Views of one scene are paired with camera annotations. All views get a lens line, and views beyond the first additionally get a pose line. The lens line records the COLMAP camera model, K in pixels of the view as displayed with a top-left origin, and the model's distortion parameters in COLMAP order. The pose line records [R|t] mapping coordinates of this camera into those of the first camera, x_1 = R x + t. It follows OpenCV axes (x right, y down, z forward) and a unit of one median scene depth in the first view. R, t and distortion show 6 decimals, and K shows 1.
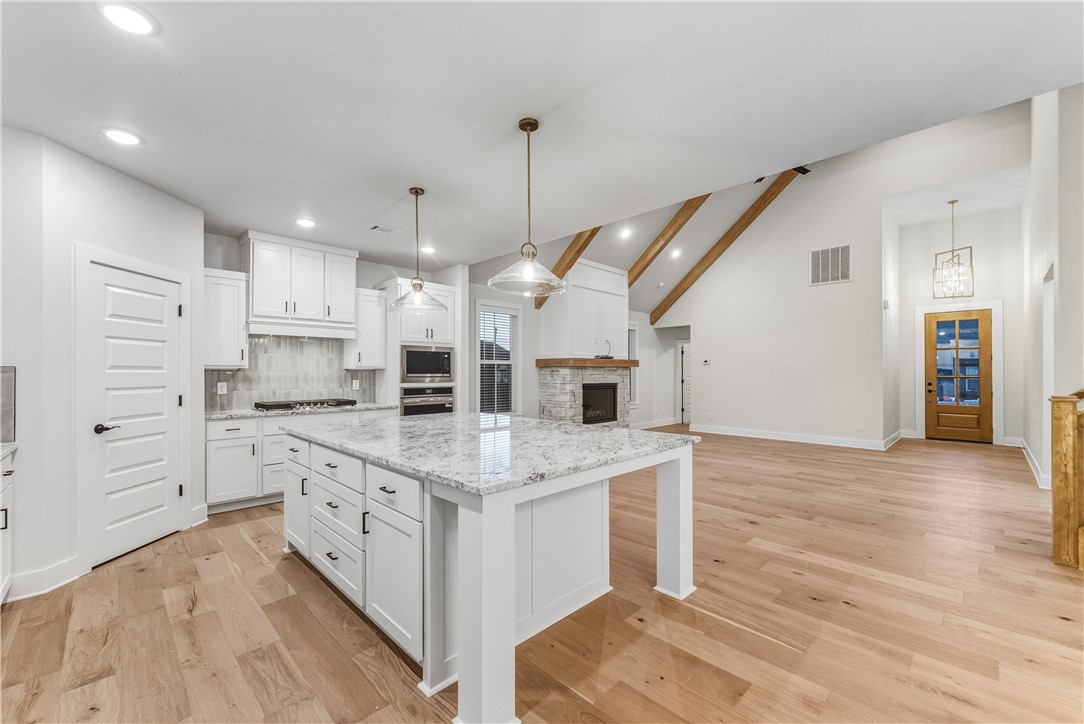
lens RADIAL K [[439.2, 0, 538.1], [0, 439.2, 370.5], [0, 0, 1]] dist [-0.000048, 0.000191]
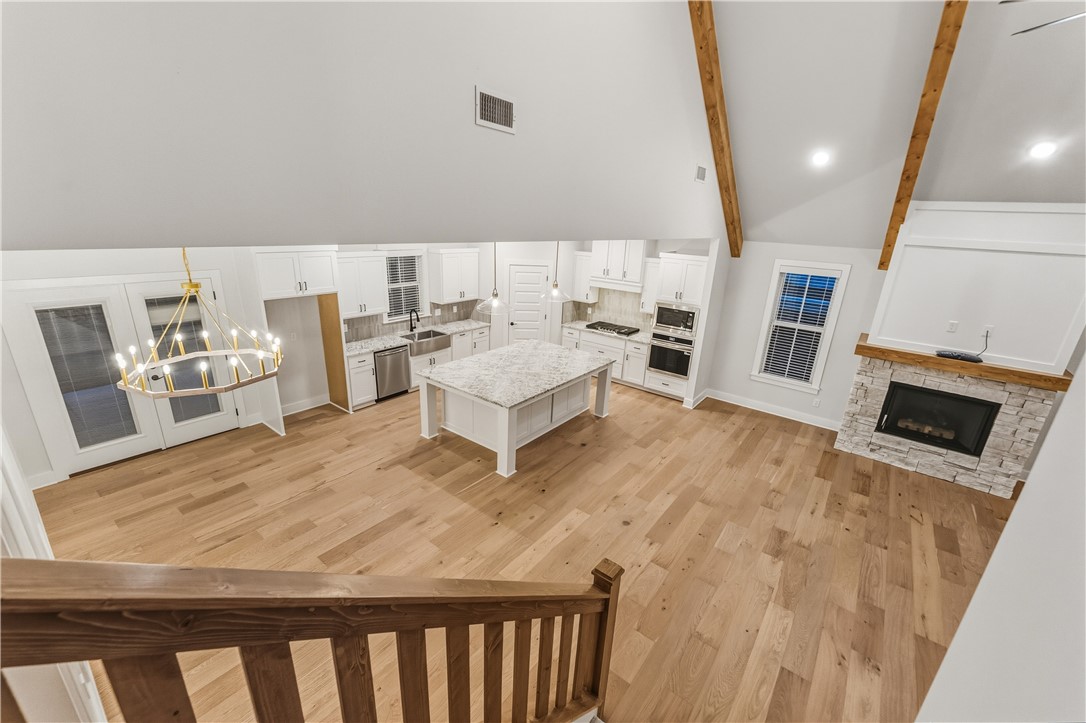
lens RADIAL K [[440.0, 0, 539.1], [0, 440.0, 370.1], [0, 0, 1]] dist [-0.000048, 0.000191]
pose [[0.133502, 0.328865, -0.934893, 1.364999], [-0.040375, 0.944359, 0.326429, -0.396769], [0.990226, -0.005832, 0.139351, 0.583757]]
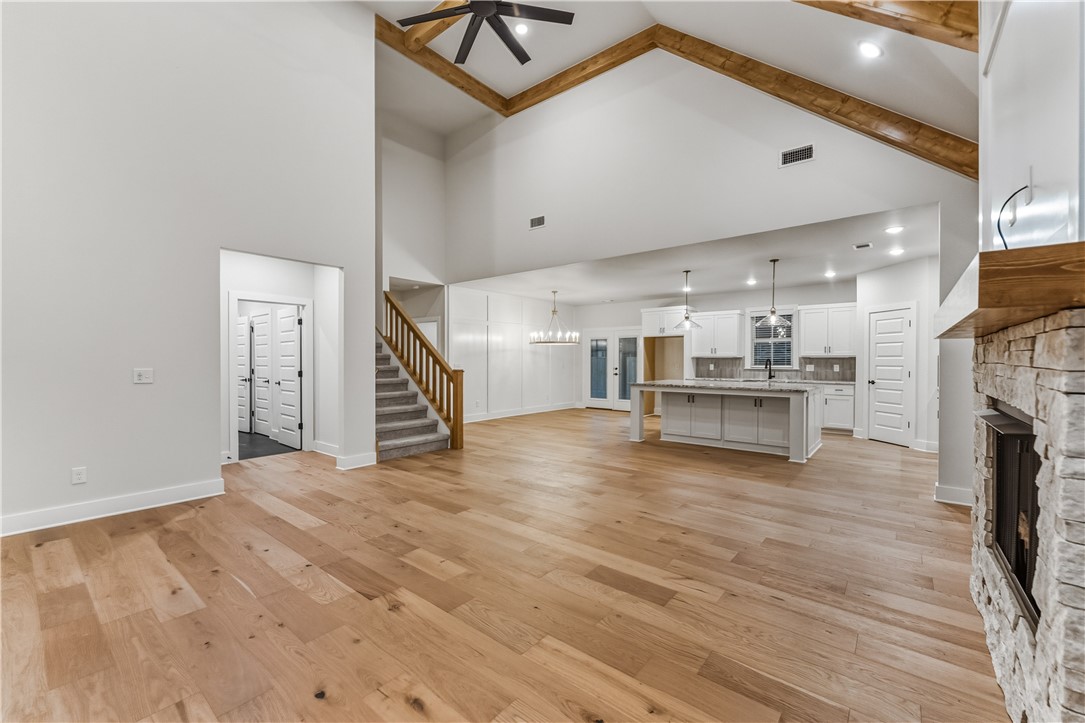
lens RADIAL K [[442.3, 0, 538.8], [0, 442.3, 358.8], [0, 0, 1]] dist [0.000123, 0.000058]
pose [[-0.993871, -0.000852, -0.110545, 0.796701], [-0.000179, 0.999981, -0.006094, 0.015870], [0.110548, -0.006037, -0.993852, 2.387552]]
